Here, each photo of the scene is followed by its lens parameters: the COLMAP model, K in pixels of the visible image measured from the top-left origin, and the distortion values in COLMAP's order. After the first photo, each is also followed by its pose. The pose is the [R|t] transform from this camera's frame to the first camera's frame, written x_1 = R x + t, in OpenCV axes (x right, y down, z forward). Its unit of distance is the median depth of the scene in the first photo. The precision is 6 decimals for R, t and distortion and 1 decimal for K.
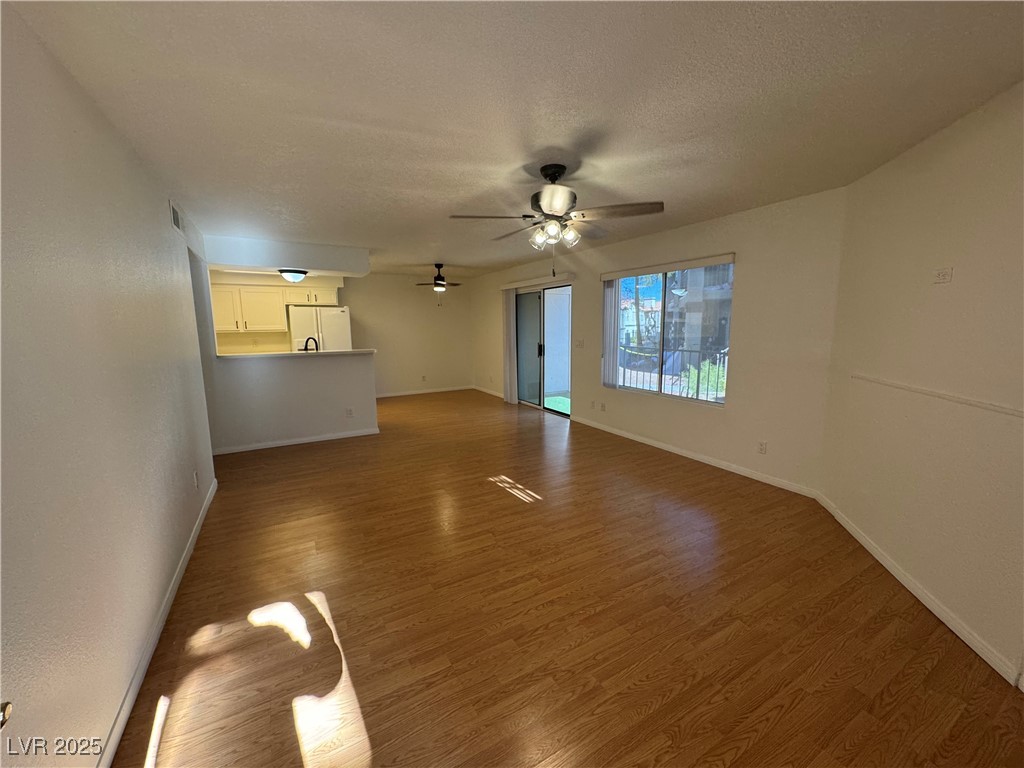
lens RADIAL K [[410.2, 0, 512.4], [0, 410.2, 380.6], [0, 0, 1]] dist [-0.001374, -0.000090]
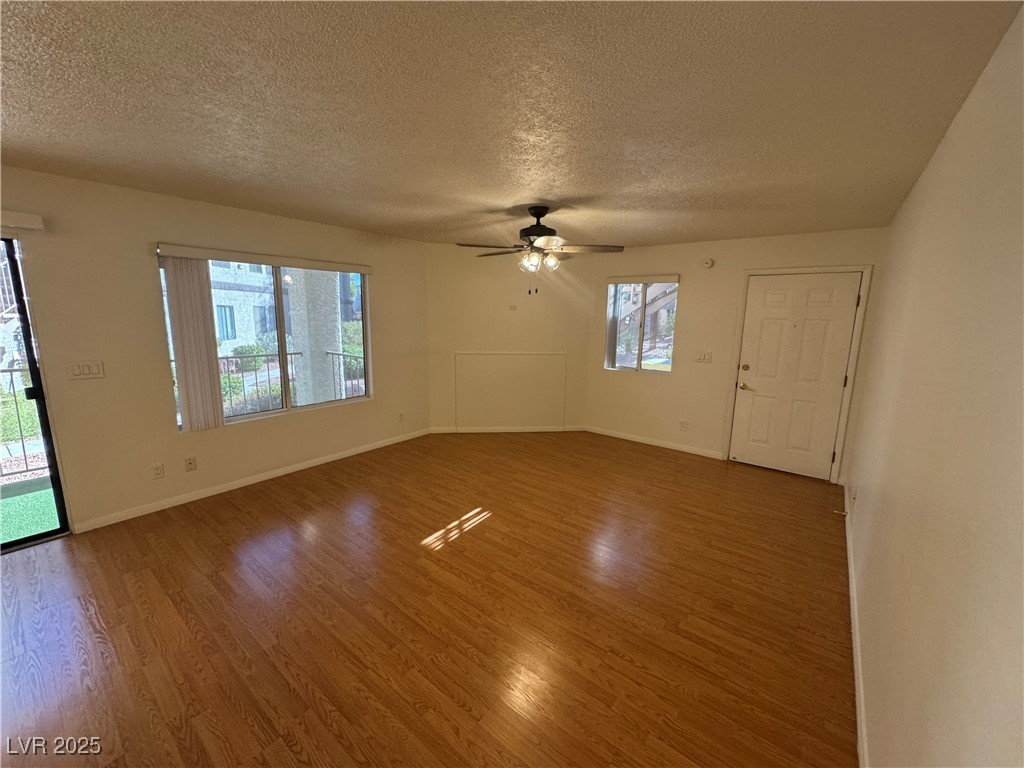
lens RADIAL K [[410.2, 0, 512.4], [0, 410.2, 380.6], [0, 0, 1]] dist [-0.001374, -0.000090]
pose [[-0.384508, -0.150666, 0.910743, -0.489619], [0.113507, 0.971388, 0.208620, -0.126435], [-0.916117, 0.183592, -0.356405, 0.735647]]
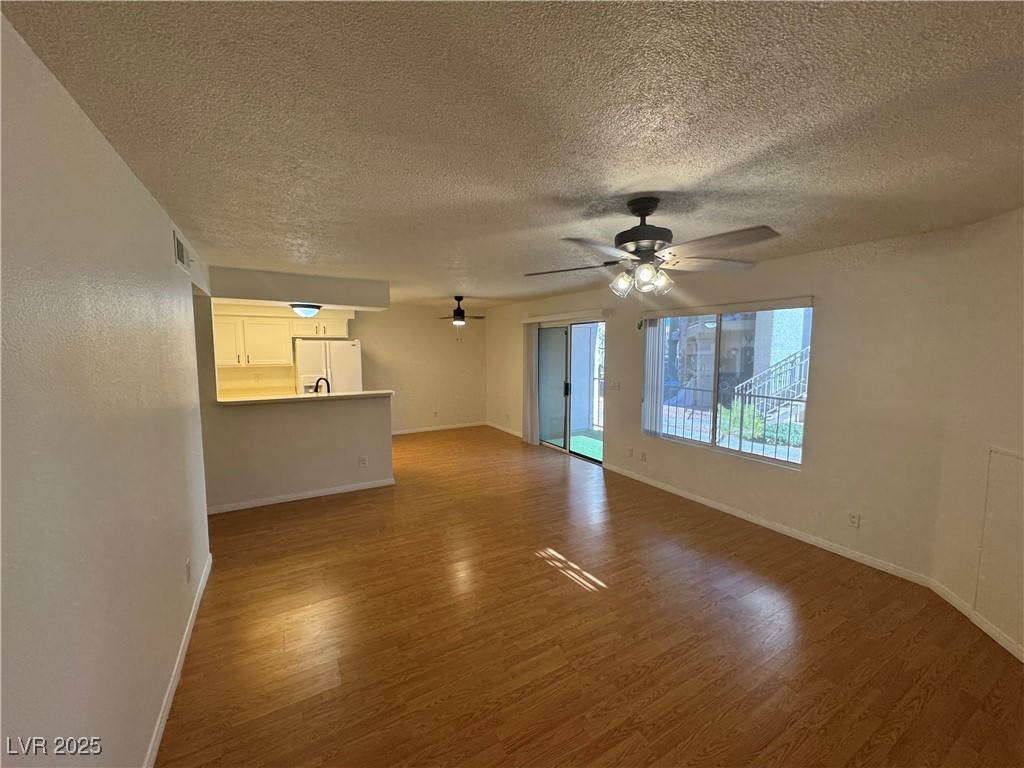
lens RADIAL K [[410.2, 0, 512.4], [0, 410.2, 380.6], [0, 0, 1]] dist [-0.001374, -0.000090]
pose [[0.999899, 0.008851, 0.011083, -0.077589], [-0.008223, 0.998423, -0.055530, -0.048779], [-0.011557, 0.055434, 0.998395, 0.088284]]
